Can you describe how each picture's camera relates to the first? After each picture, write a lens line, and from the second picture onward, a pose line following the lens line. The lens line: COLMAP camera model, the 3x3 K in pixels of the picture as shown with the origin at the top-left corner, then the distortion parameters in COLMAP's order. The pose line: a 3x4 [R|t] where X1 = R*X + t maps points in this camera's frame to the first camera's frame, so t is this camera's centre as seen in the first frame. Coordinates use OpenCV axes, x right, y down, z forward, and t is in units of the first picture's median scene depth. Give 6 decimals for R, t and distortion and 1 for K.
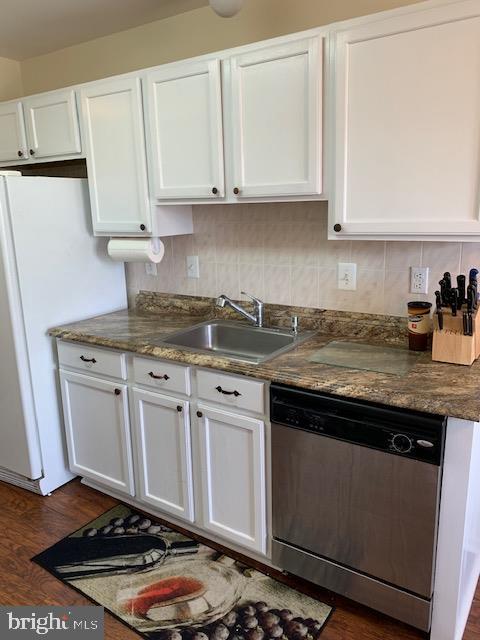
lens RADIAL K [[488.2, 0, 240.0], [0, 488.2, 320.0], [0, 0, 1]] dist [0.057737, -0.082922]
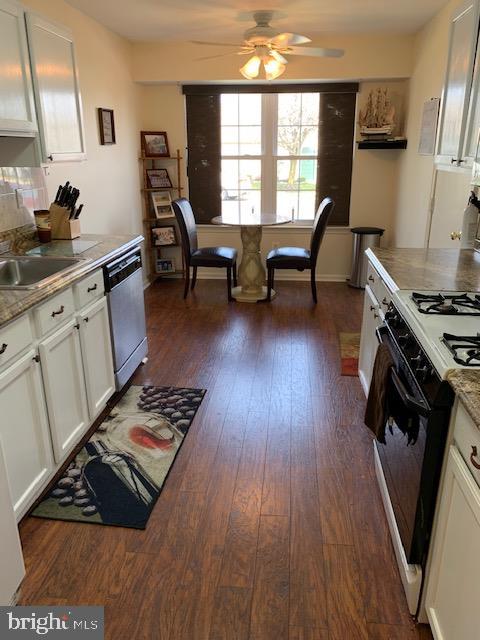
lens RADIAL K [[488.2, 0, 240.0], [0, 488.2, 320.0], [0, 0, 1]] dist [0.057737, -0.082922]
pose [[-0.463709, -0.266538, 0.844945, -1.248952], [0.216280, 0.890770, 0.399689, -0.200442], [-0.859184, 0.368084, -0.355412, 1.091700]]
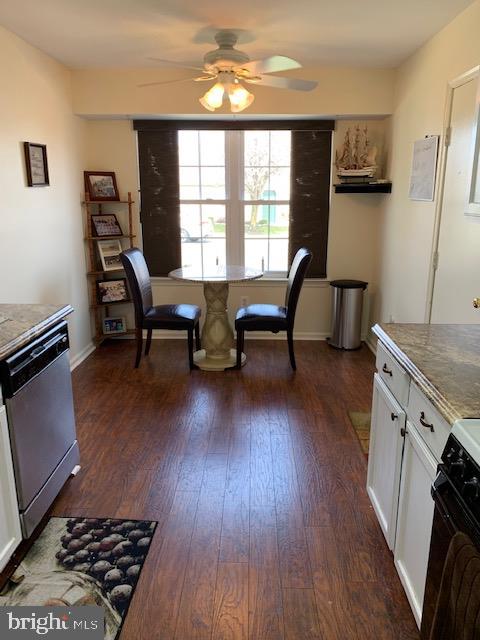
lens RADIAL K [[488.2, 0, 240.0], [0, 488.2, 320.0], [0, 0, 1]] dist [0.057737, -0.082922]
pose [[-0.529714, -0.192492, 0.826045, -0.883568], [0.204383, 0.916240, 0.344574, -0.169808], [-0.823183, 0.351355, -0.446003, 0.901273]]
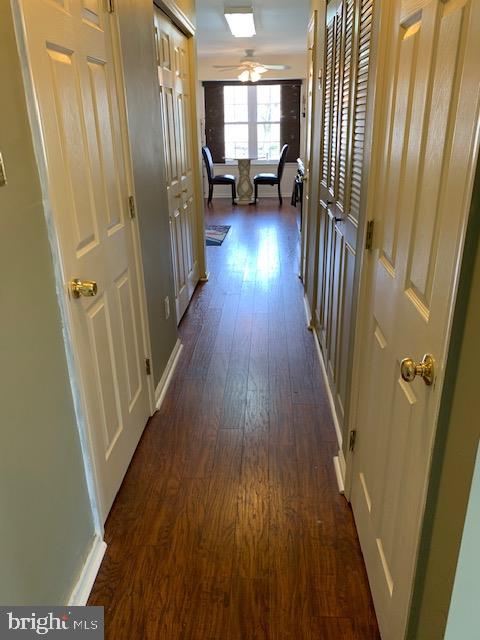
lens RADIAL K [[488.2, 0, 240.0], [0, 488.2, 320.0], [0, 0, 1]] dist [0.057737, -0.082922]
pose [[-0.511138, -0.283417, 0.811426, -3.043903], [0.224732, 0.867158, 0.444447, -0.359847], [-0.829598, 0.409527, -0.379544, 2.290353]]
